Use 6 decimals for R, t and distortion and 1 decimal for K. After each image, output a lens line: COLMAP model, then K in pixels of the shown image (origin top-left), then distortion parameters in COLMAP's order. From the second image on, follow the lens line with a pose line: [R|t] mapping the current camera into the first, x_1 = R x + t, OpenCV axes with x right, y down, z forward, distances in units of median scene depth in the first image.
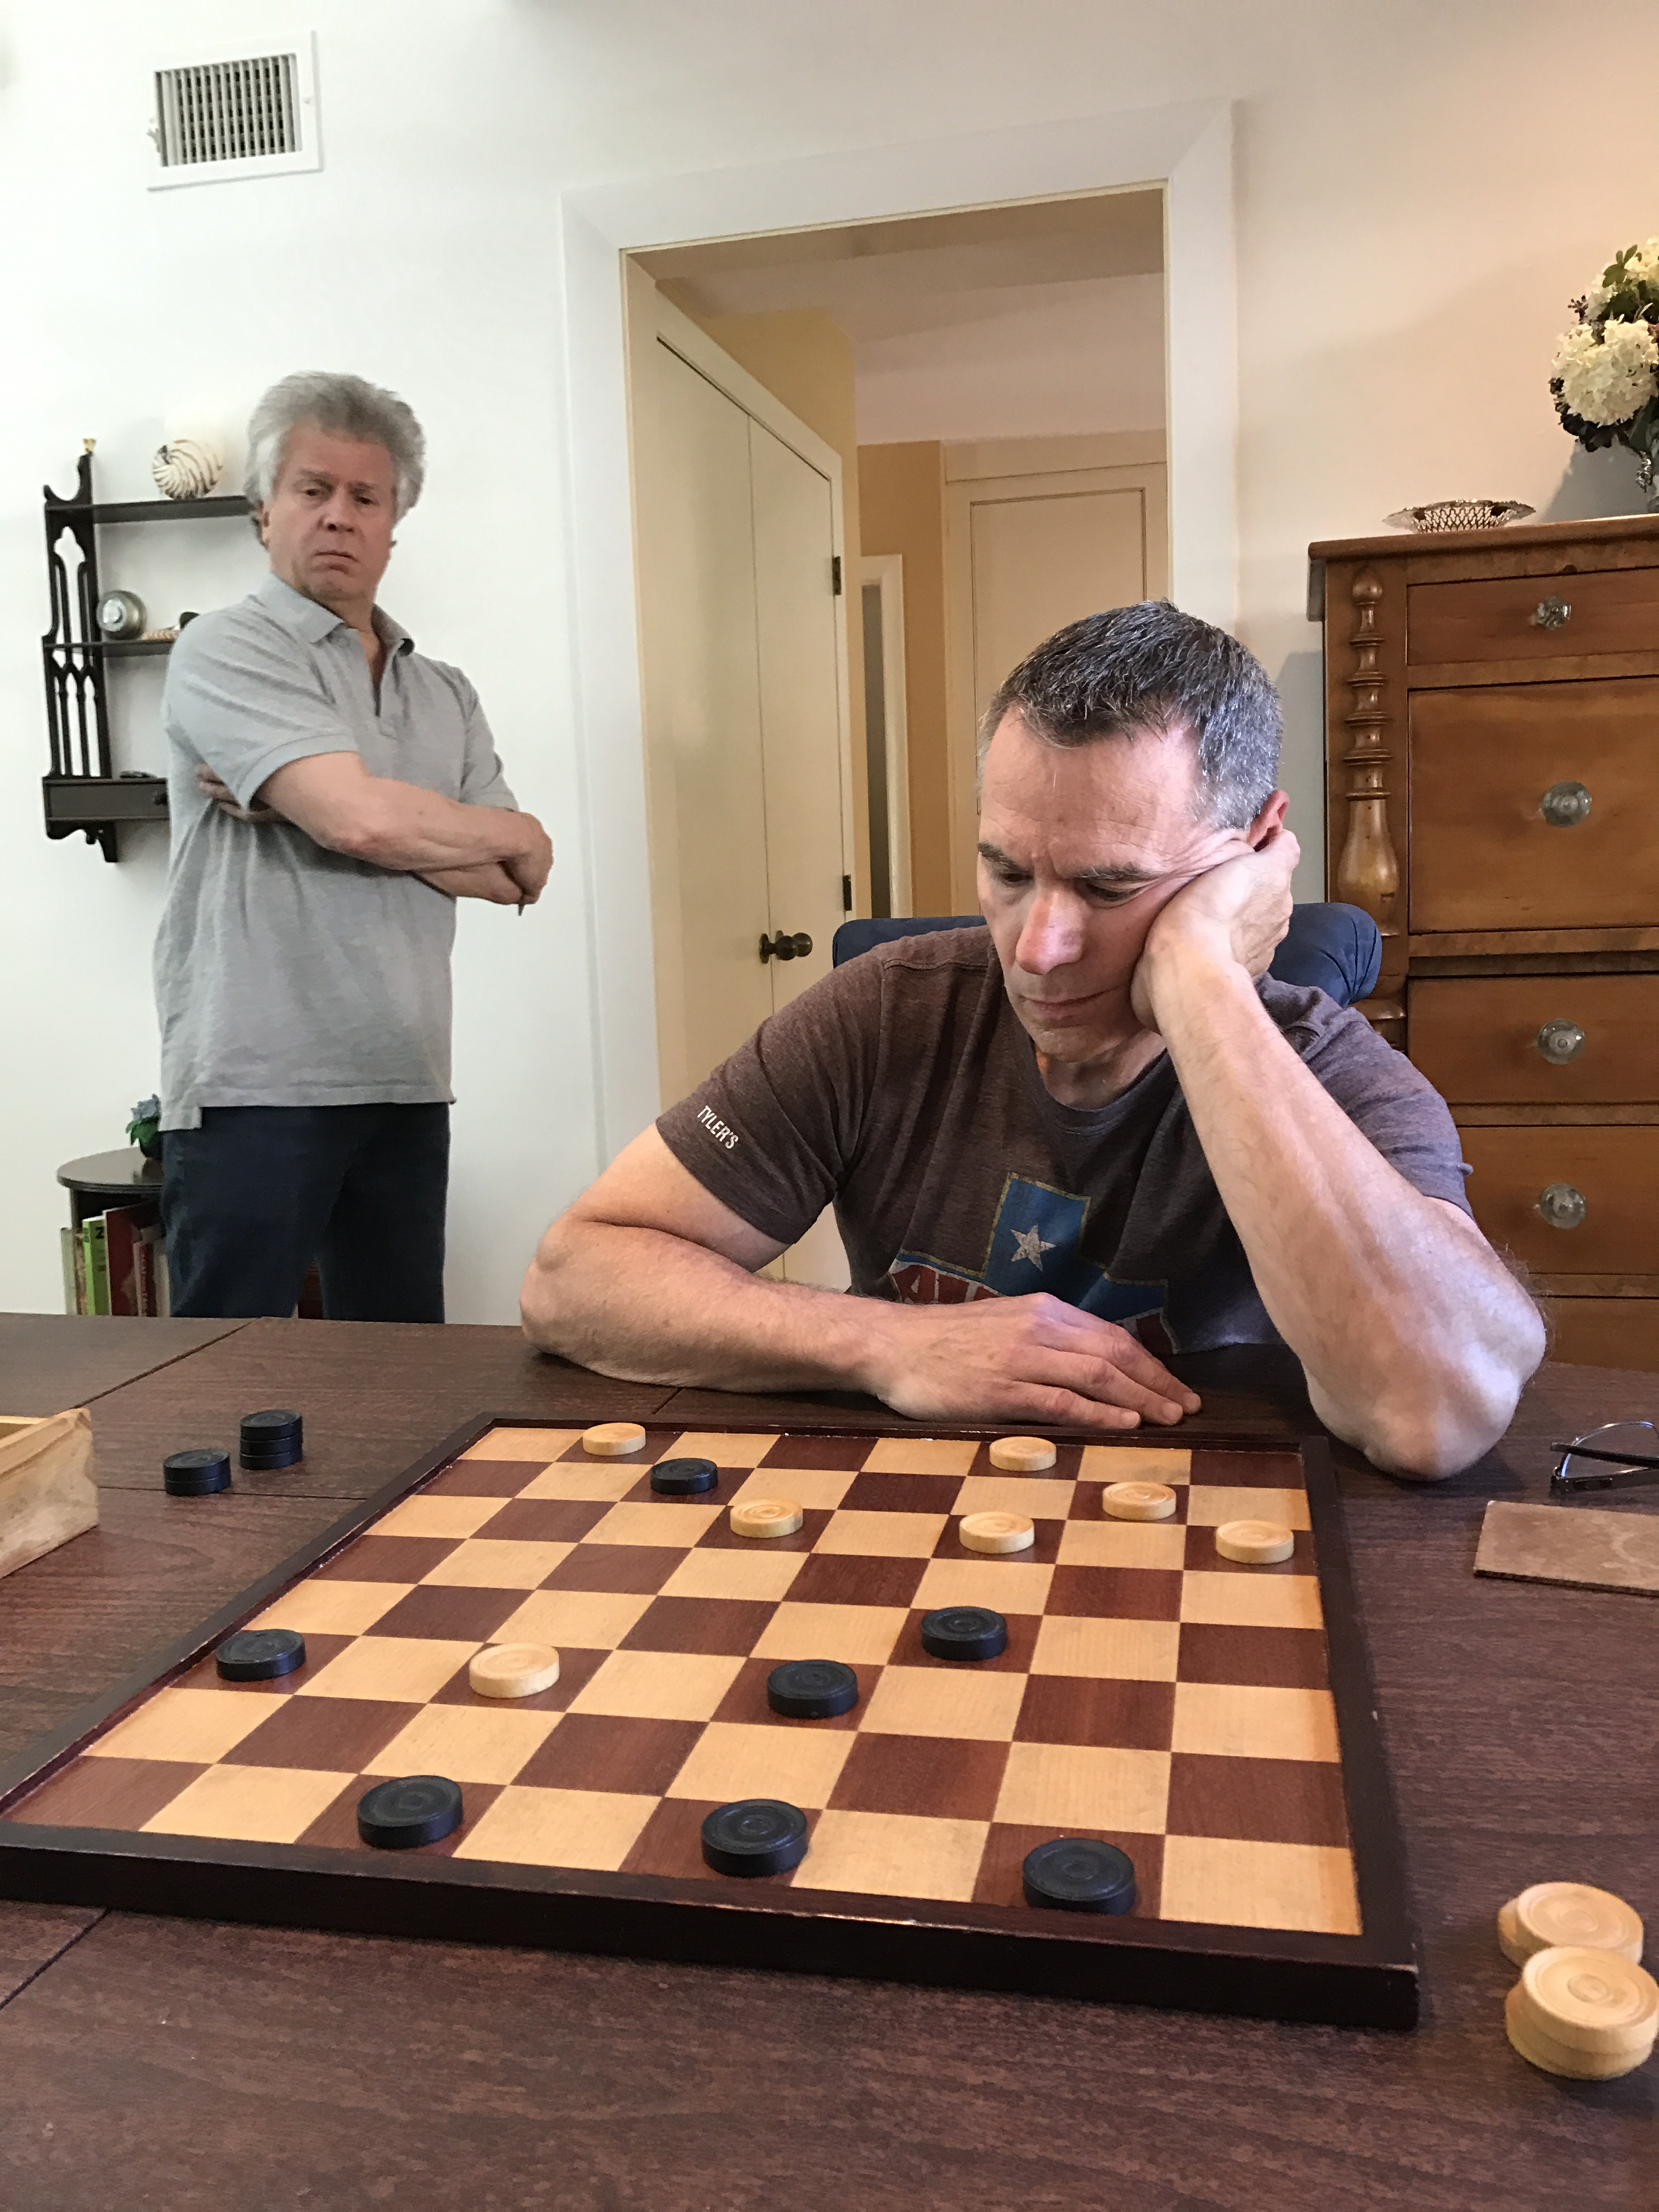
lens RADIAL K [[1816.3, 0, 829.5], [0, 1816.3, 1106.0], [0, 0, 1]] dist [-0.029064, 0.001870]
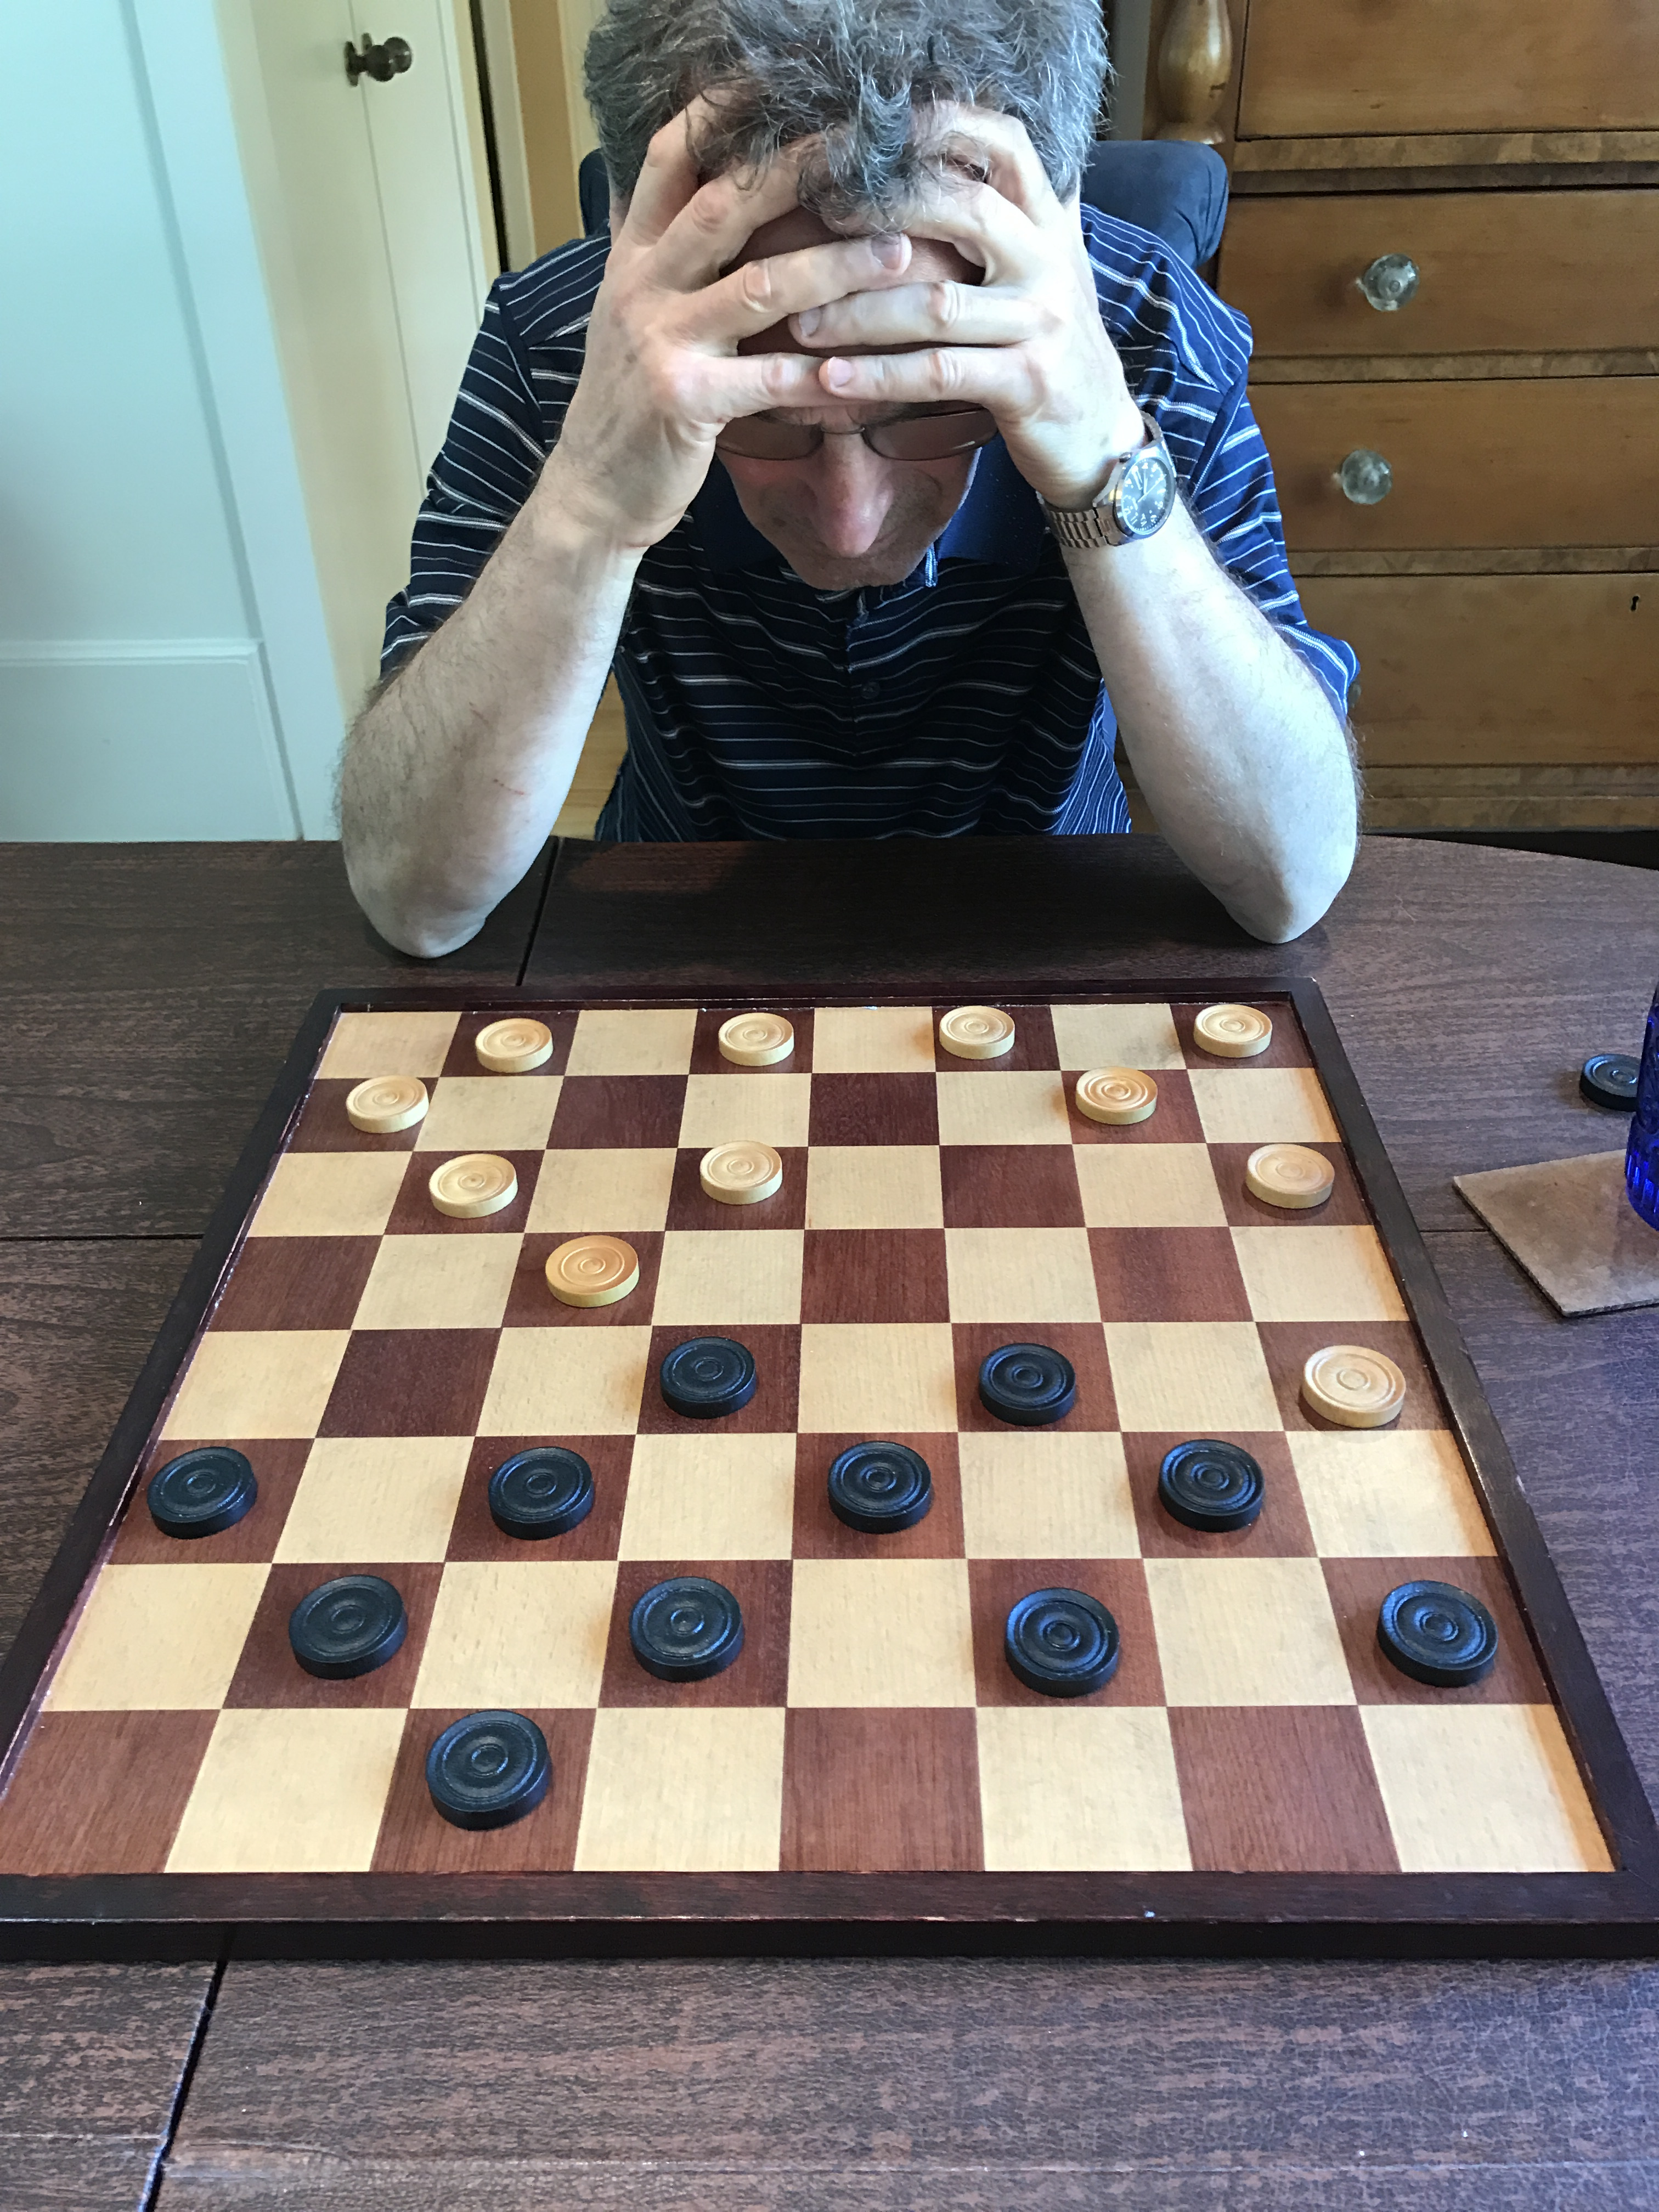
lens RADIAL K [[1787.2, 0, 829.5], [0, 1787.2, 1106.0], [0, 0, 1]] dist [-0.026427, 0.088907]
pose [[0.978992, -0.102004, 0.176553, -0.128371], [0.009621, 0.888017, 0.459709, -0.178538], [-0.203674, -0.448353, 0.870343, 0.249959]]
